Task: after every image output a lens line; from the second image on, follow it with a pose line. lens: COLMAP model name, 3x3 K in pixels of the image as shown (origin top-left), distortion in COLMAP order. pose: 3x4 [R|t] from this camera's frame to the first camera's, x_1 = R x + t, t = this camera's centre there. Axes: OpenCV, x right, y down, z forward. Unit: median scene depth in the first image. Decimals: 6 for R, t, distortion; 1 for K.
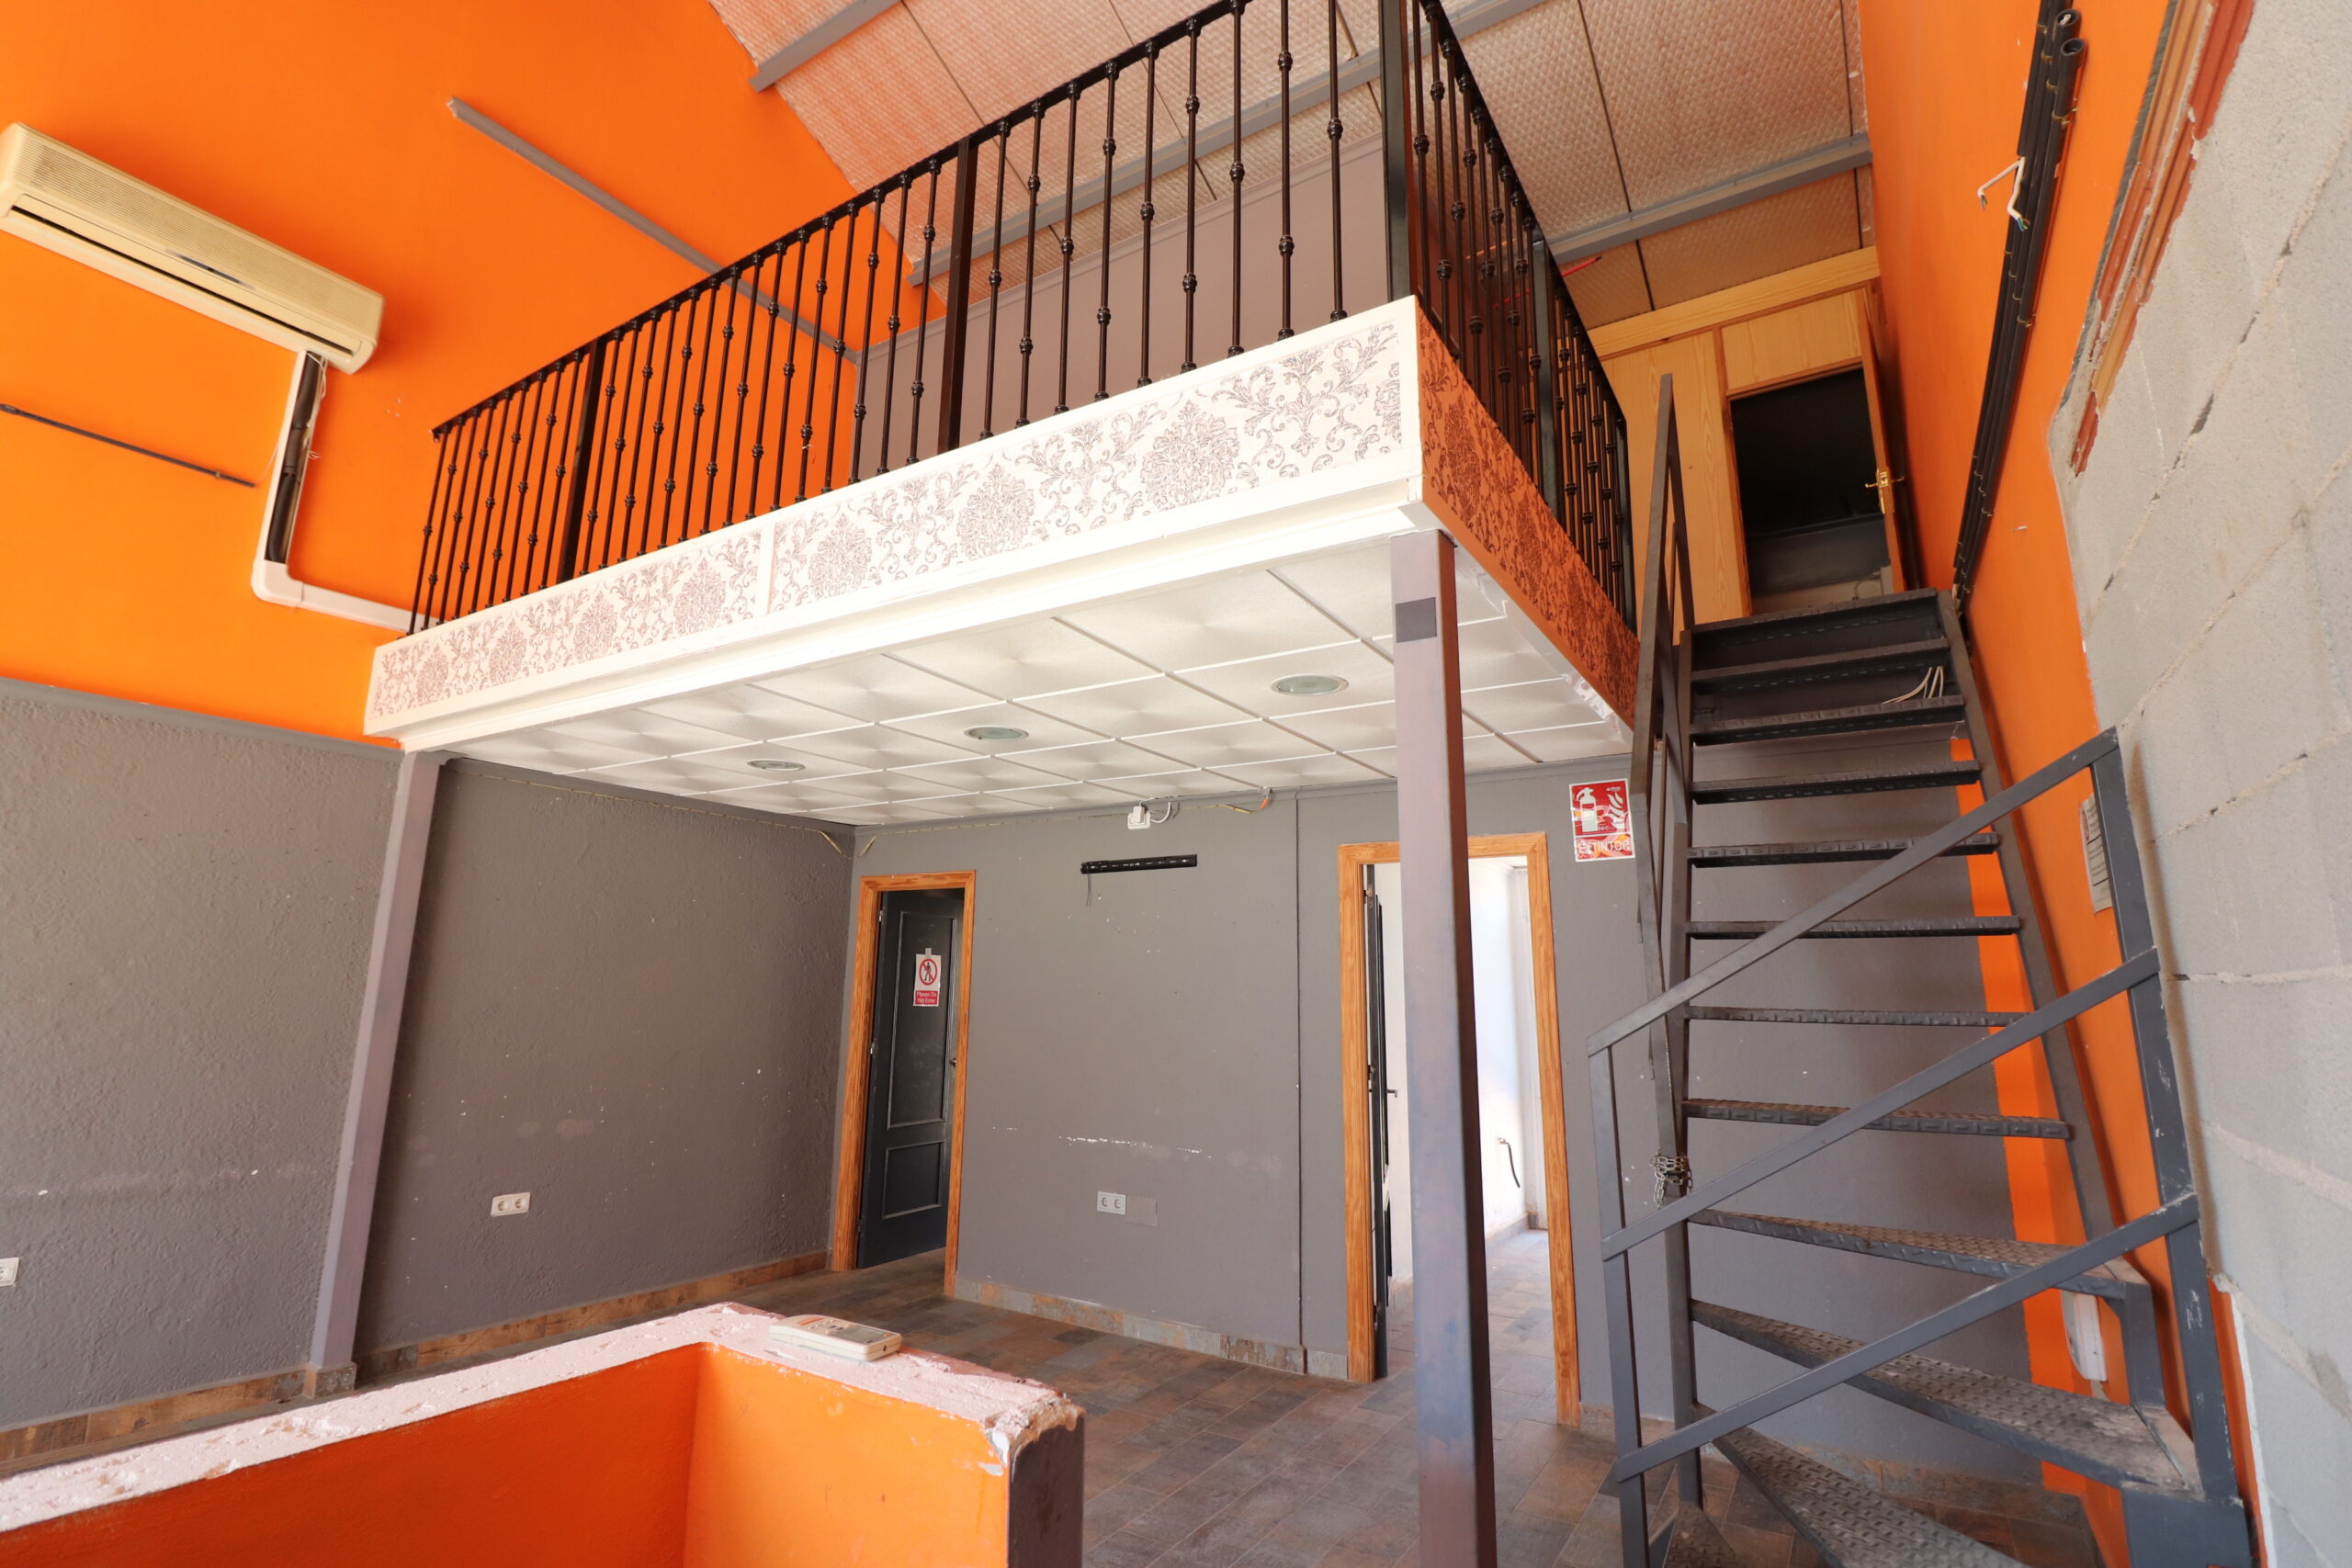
lens RADIAL K [[1103.0, 0, 1166.6], [0, 1103.0, 769.5], [0, 0, 1]] dist [-0.000798, -0.011783]
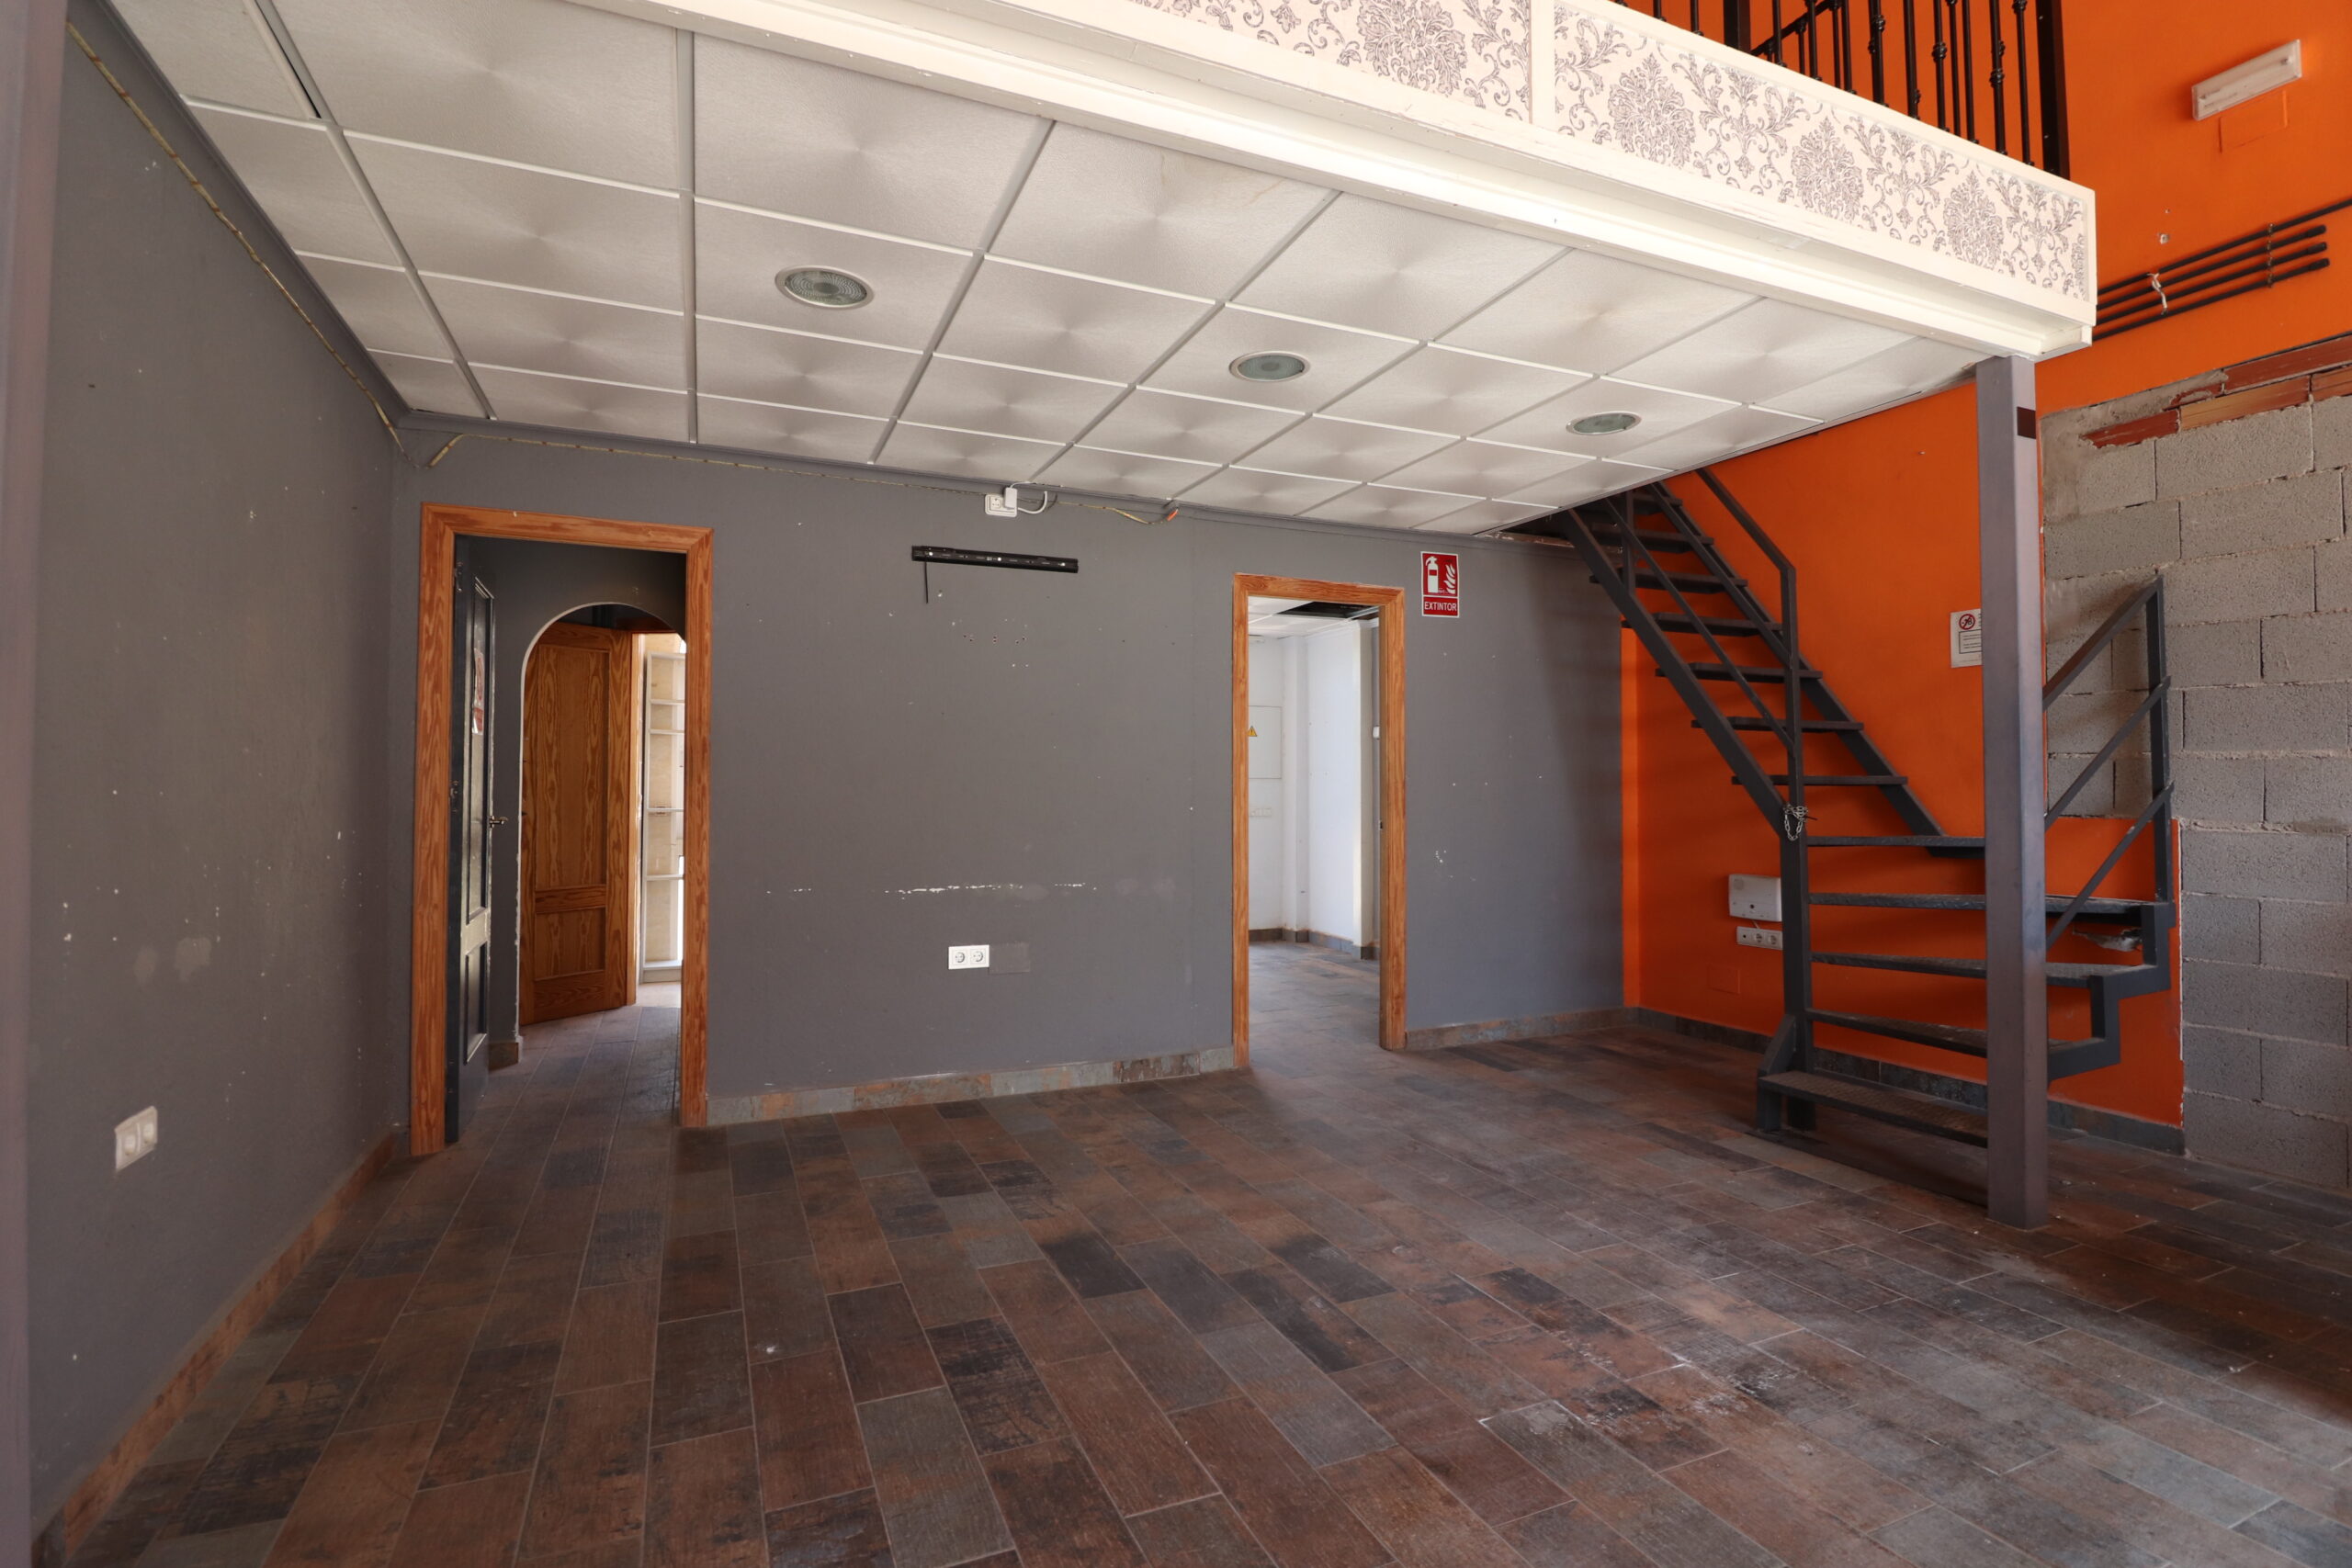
lens RADIAL K [[1093.5, 0, 1172.6], [0, 1093.5, 770.1], [0, 0, 1]] dist [0.000749, -0.011341]
pose [[0.561427, 0.001120, 0.827526, -0.799365], [-0.159090, 0.981492, 0.106605, 0.169372], [-0.812090, -0.191502, 0.551214, 0.535734]]
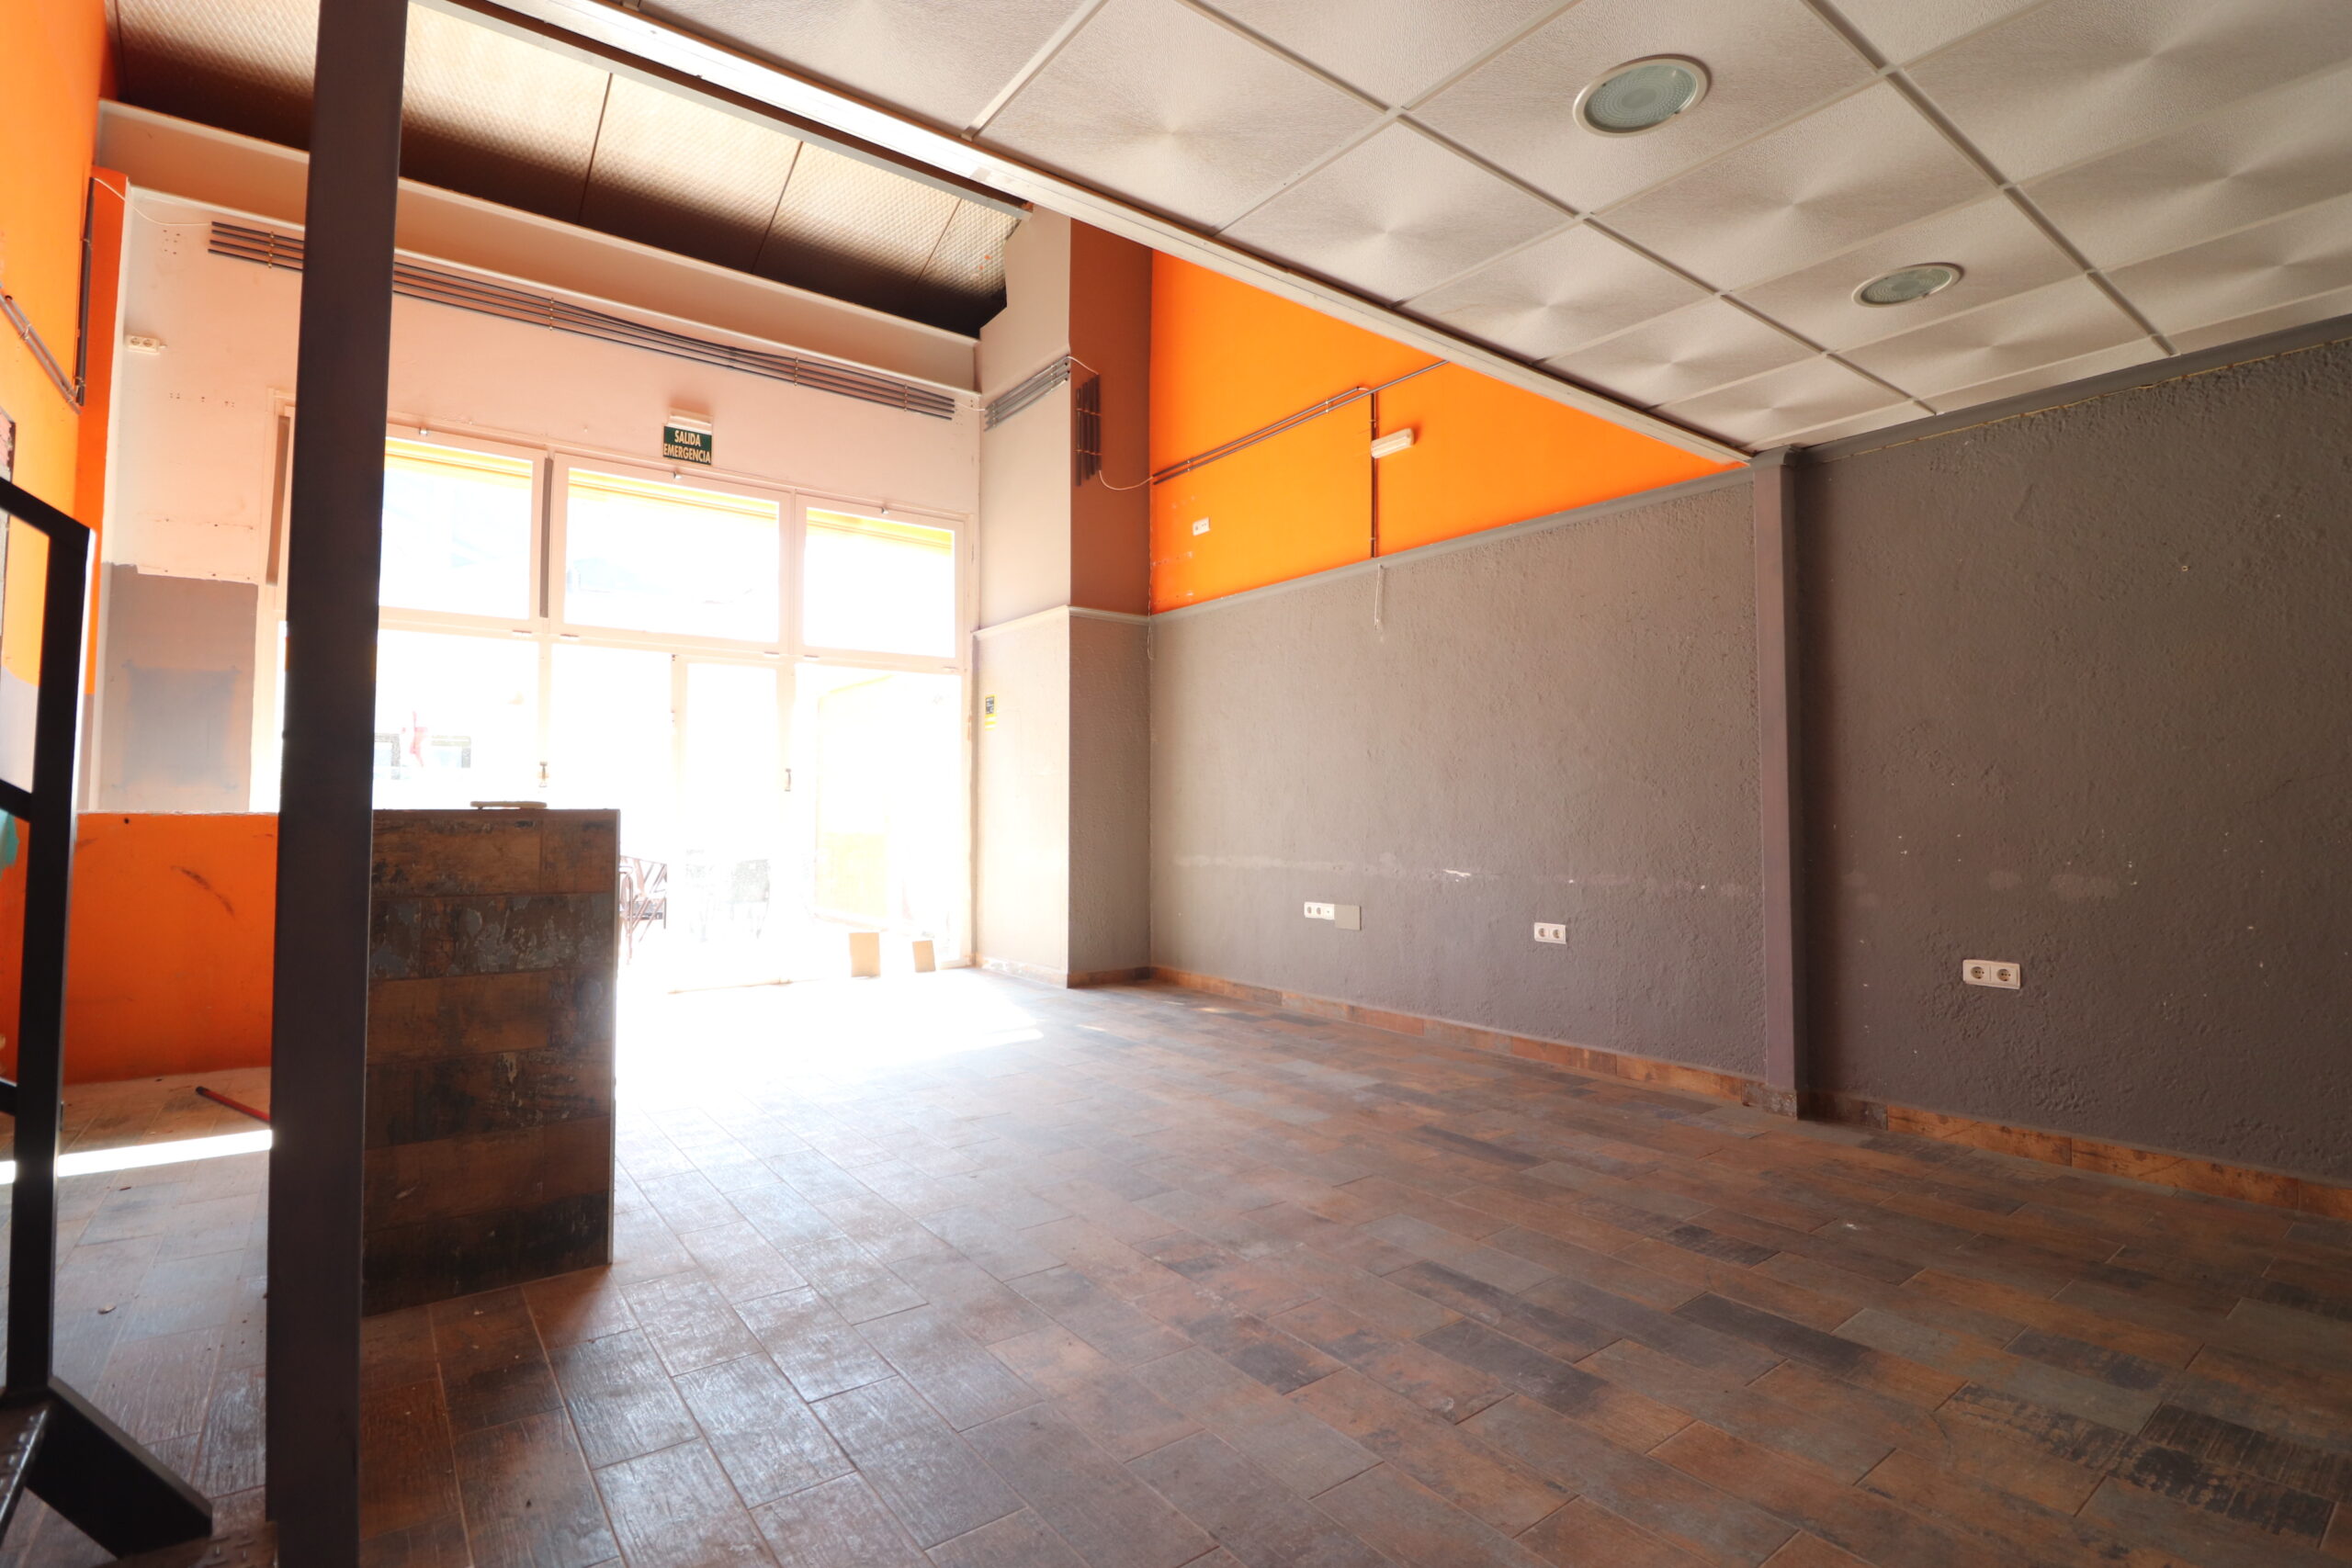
lens RADIAL K [[1103.0, 0, 1166.6], [0, 1103.0, 769.5], [0, 0, 1]] dist [-0.000798, -0.011783]
pose [[-0.357458, -0.055955, -0.932252, 0.363769], [0.182161, 0.974855, -0.128359, 0.280194], [0.915992, -0.215702, -0.338277, 0.853026]]
